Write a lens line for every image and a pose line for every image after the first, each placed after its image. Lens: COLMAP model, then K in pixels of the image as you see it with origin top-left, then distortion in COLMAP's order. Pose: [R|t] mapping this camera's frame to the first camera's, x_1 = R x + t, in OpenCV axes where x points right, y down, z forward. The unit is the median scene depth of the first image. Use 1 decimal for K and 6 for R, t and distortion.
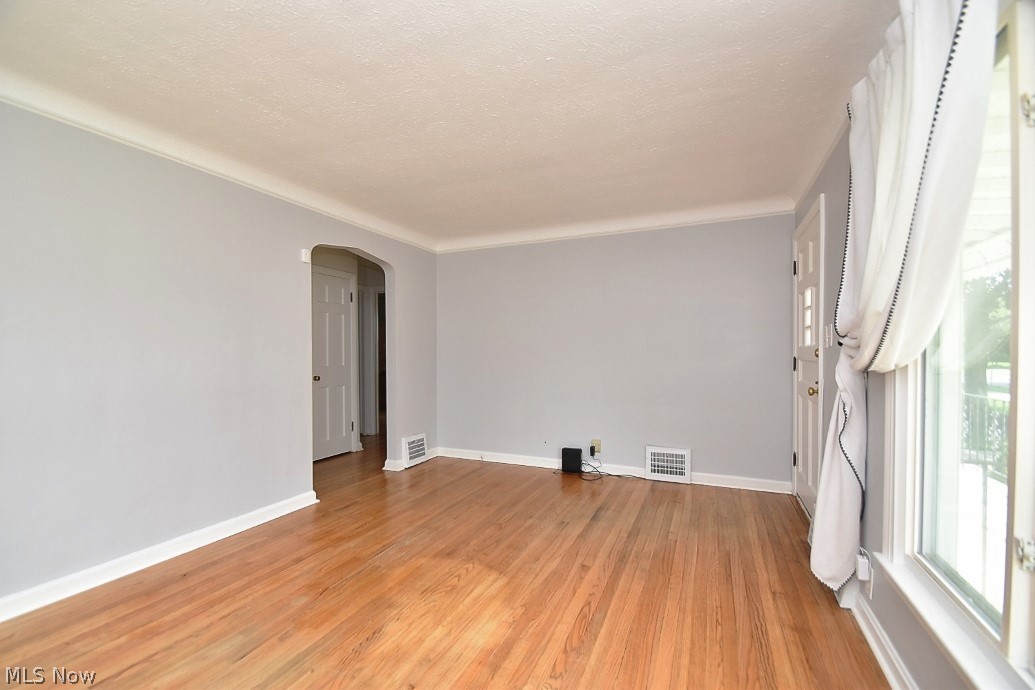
lens RADIAL K [[457.3, 0, 513.3], [0, 457.3, 364.7], [0, 0, 1]] dist [0.000868, 0.000125]
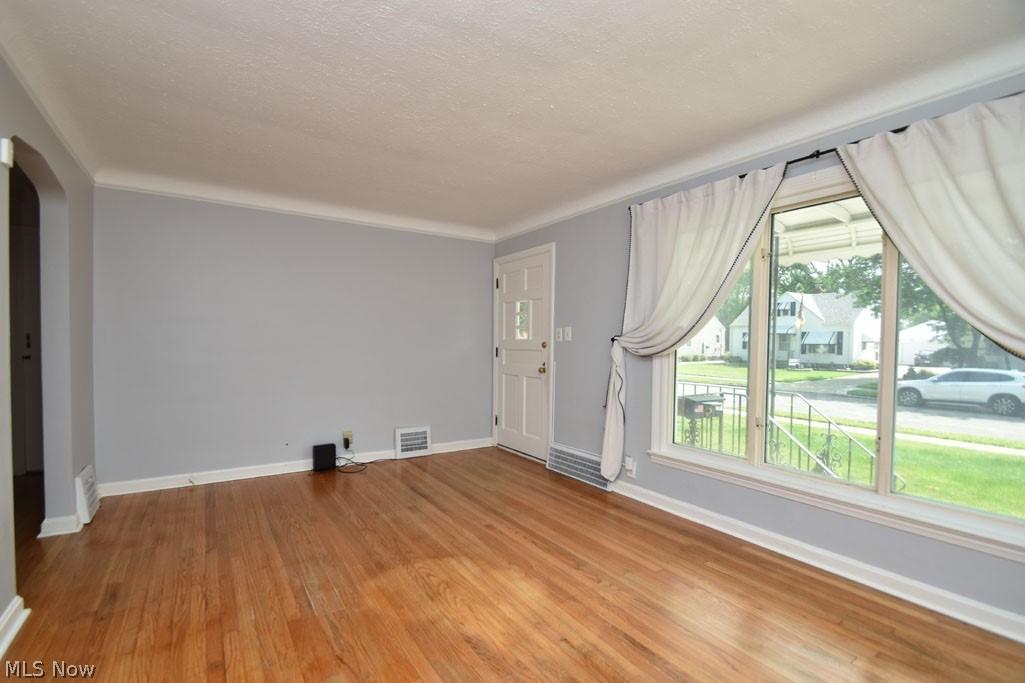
lens RADIAL K [[456.6, 0, 512.5], [0, 456.6, 341.5], [0, 0, 1]] dist [-0.002802, -0.001017]
pose [[0.529549, 0.014327, 0.848158, -0.678194], [0.008973, 0.999707, -0.022489, -0.001901], [-0.848232, 0.019520, 0.529266, 0.272154]]
